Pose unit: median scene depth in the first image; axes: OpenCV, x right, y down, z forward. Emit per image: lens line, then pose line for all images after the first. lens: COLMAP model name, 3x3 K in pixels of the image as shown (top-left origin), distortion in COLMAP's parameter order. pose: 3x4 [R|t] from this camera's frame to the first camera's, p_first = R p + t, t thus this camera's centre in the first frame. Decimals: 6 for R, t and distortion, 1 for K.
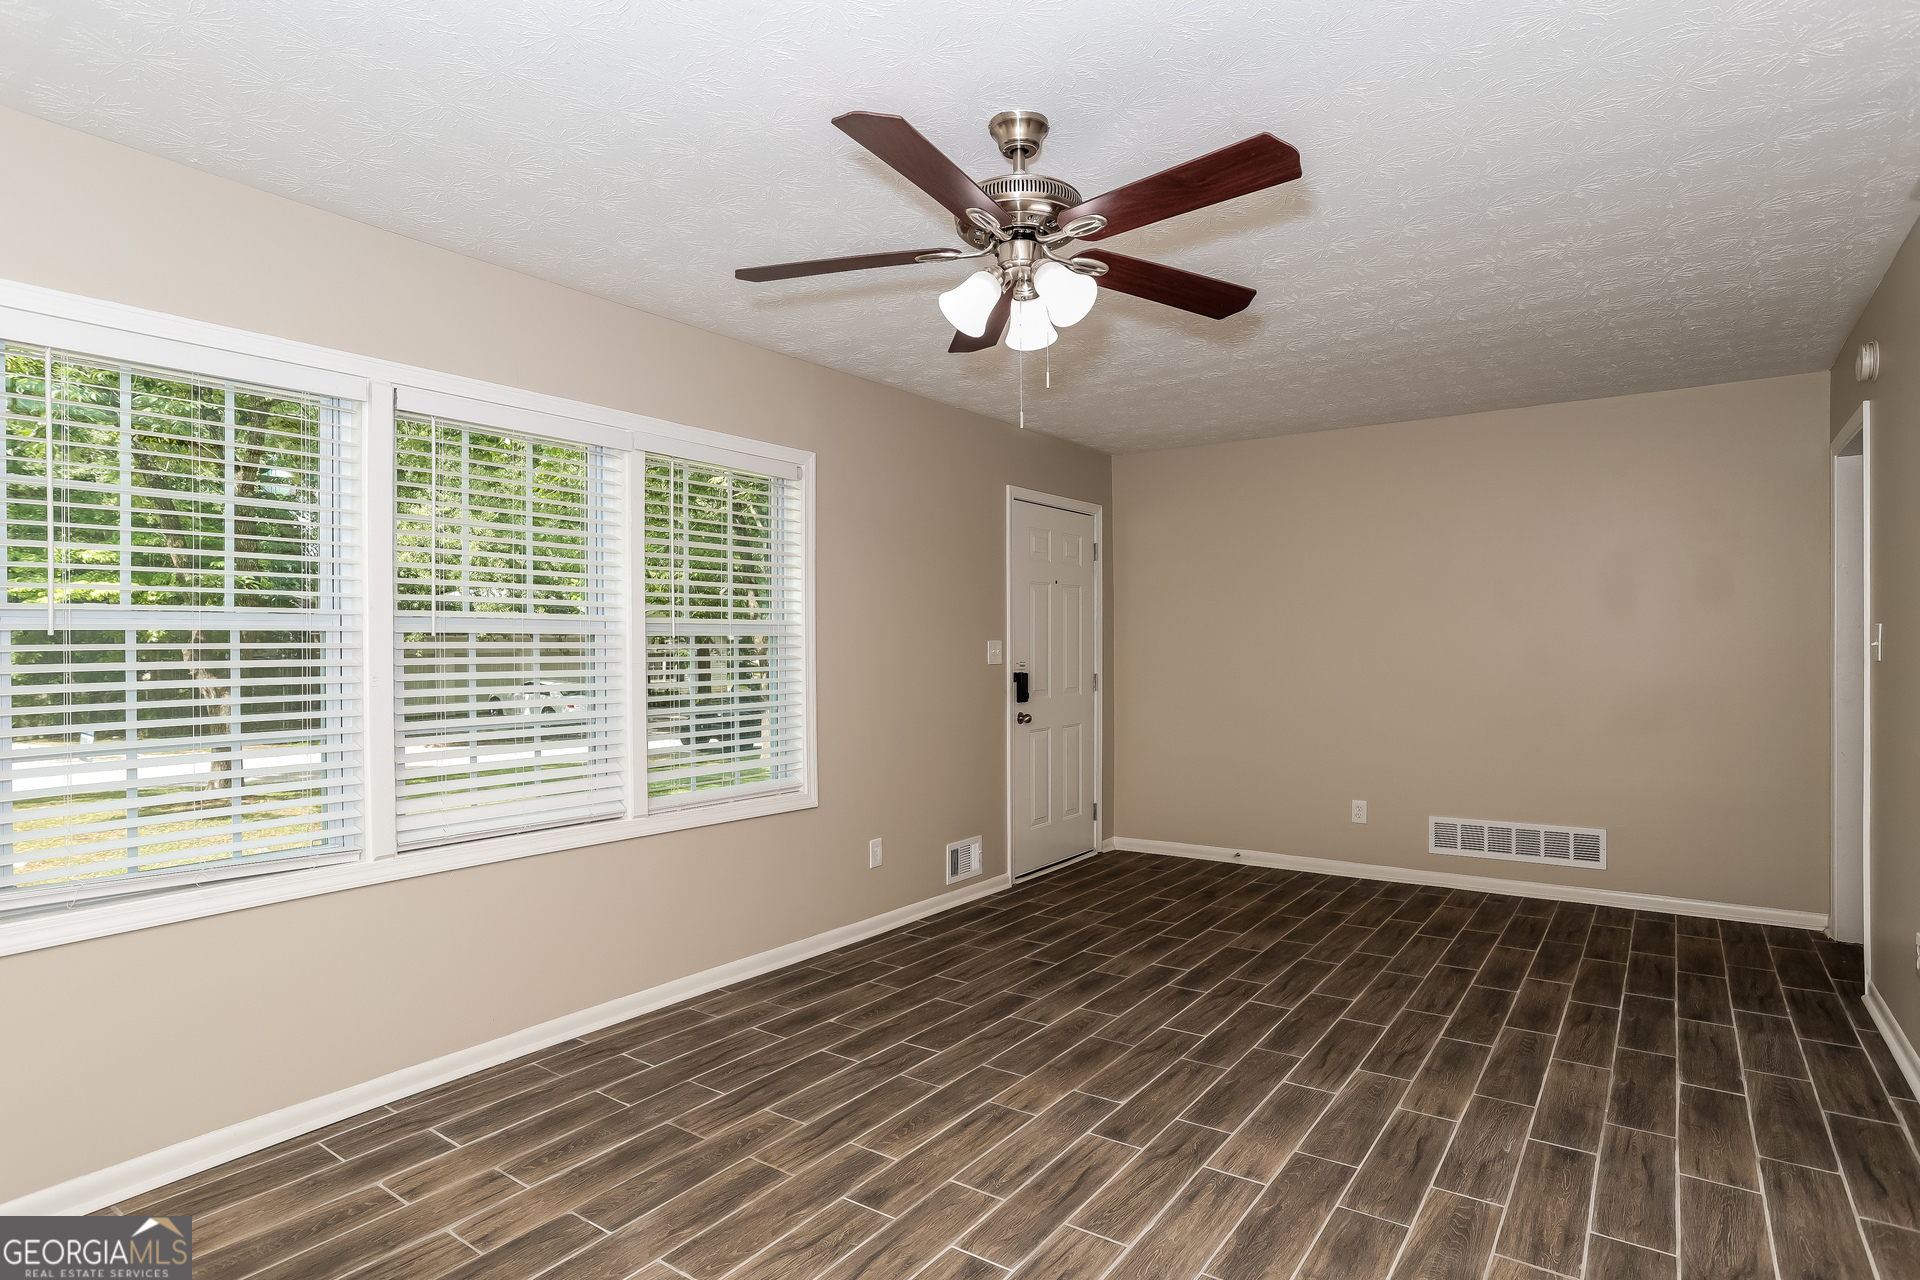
lens RADIAL K [[1058.3, 0, 968.3], [0, 1058.3, 639.8], [0, 0, 1]] dist [-0.083574, 0.052916]
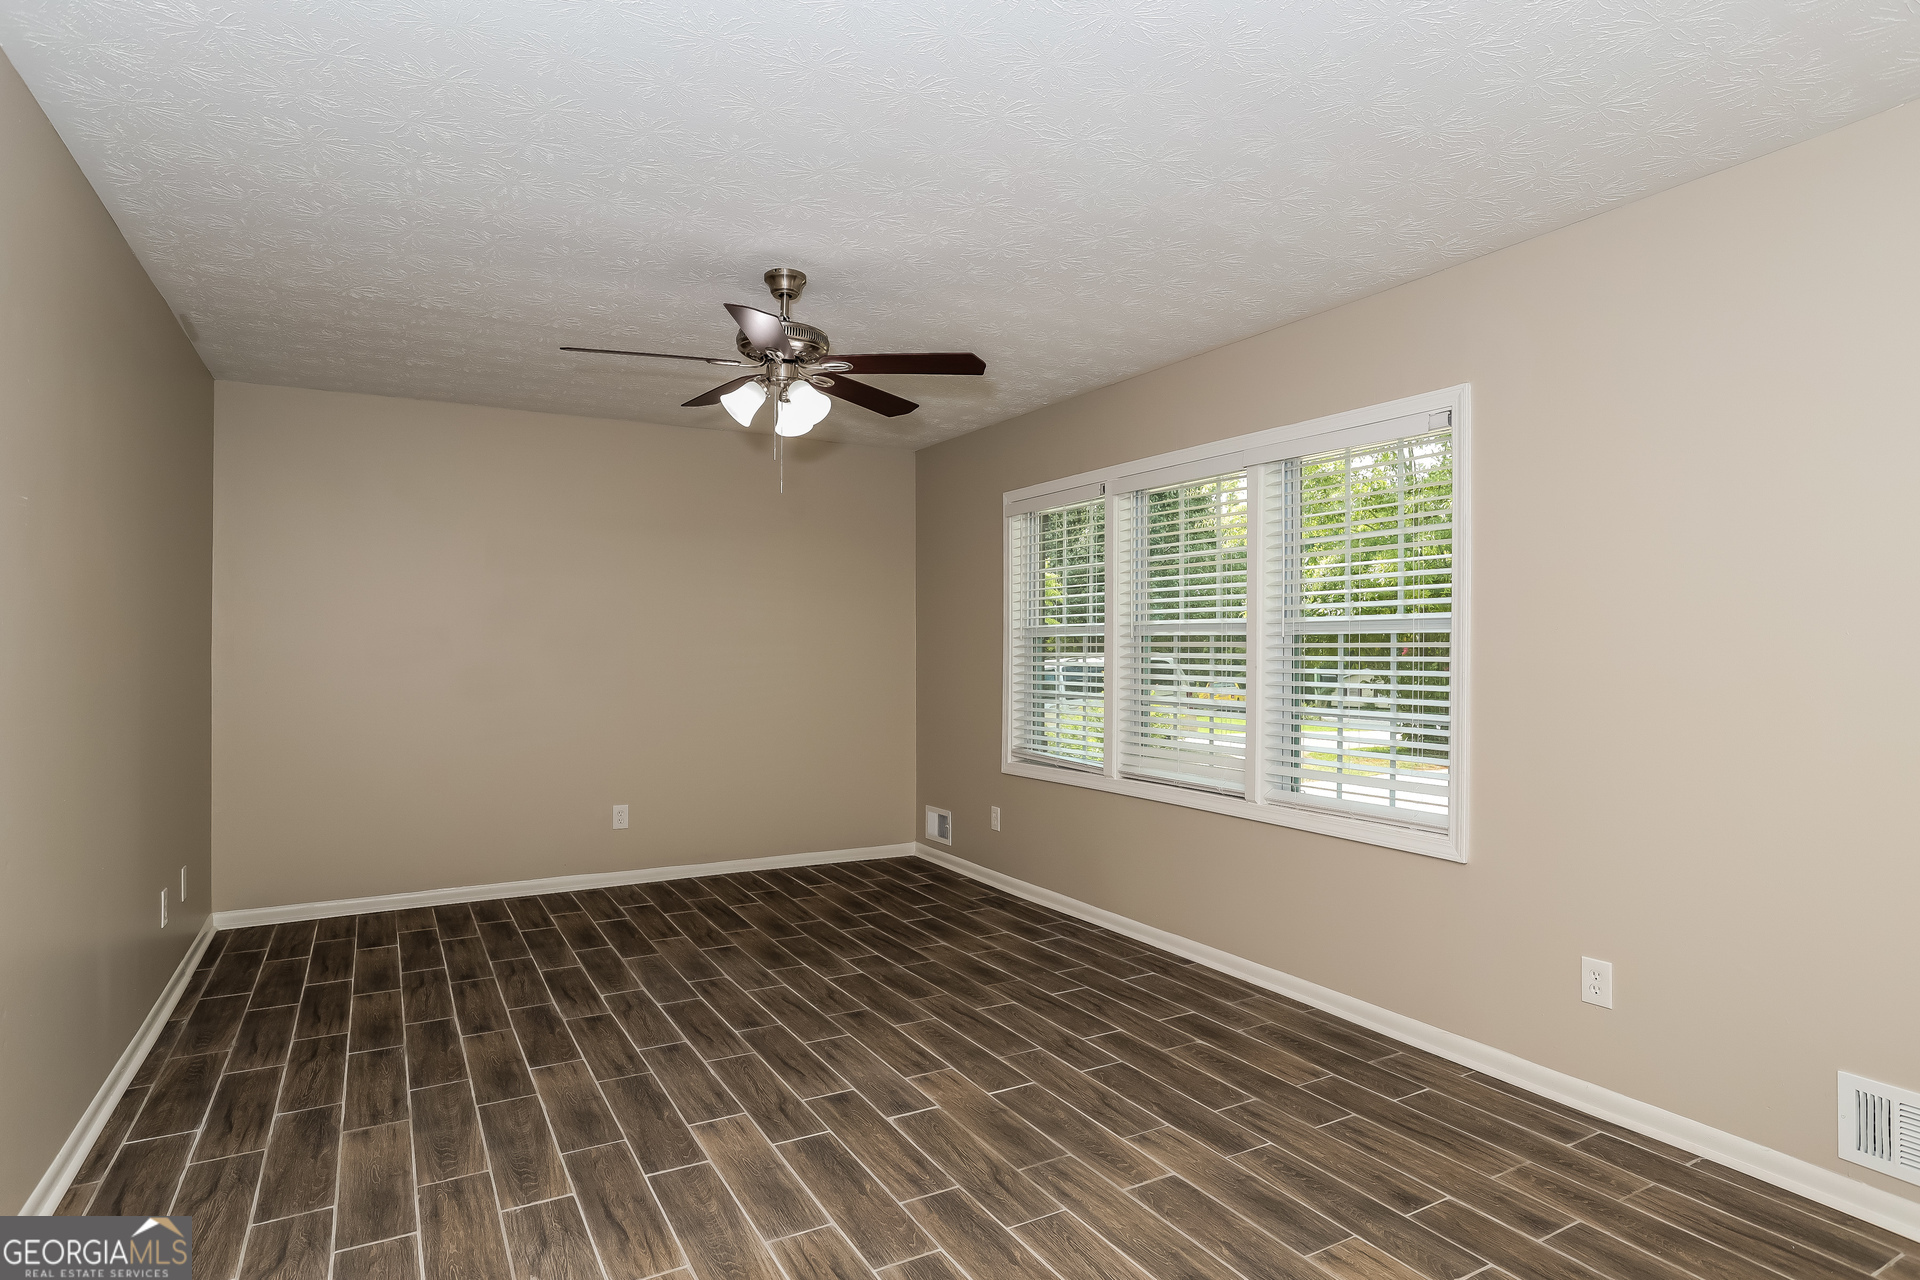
lens RADIAL K [[1058.3, 0, 968.3], [0, 1058.3, 639.8], [0, 0, 1]] dist [-0.083574, 0.052916]
pose [[-0.438865, -0.001149, -0.898552, 0.929277], [0.001771, 0.999996, -0.002144, 0.001550], [0.898551, -0.002533, -0.438861, 1.406406]]
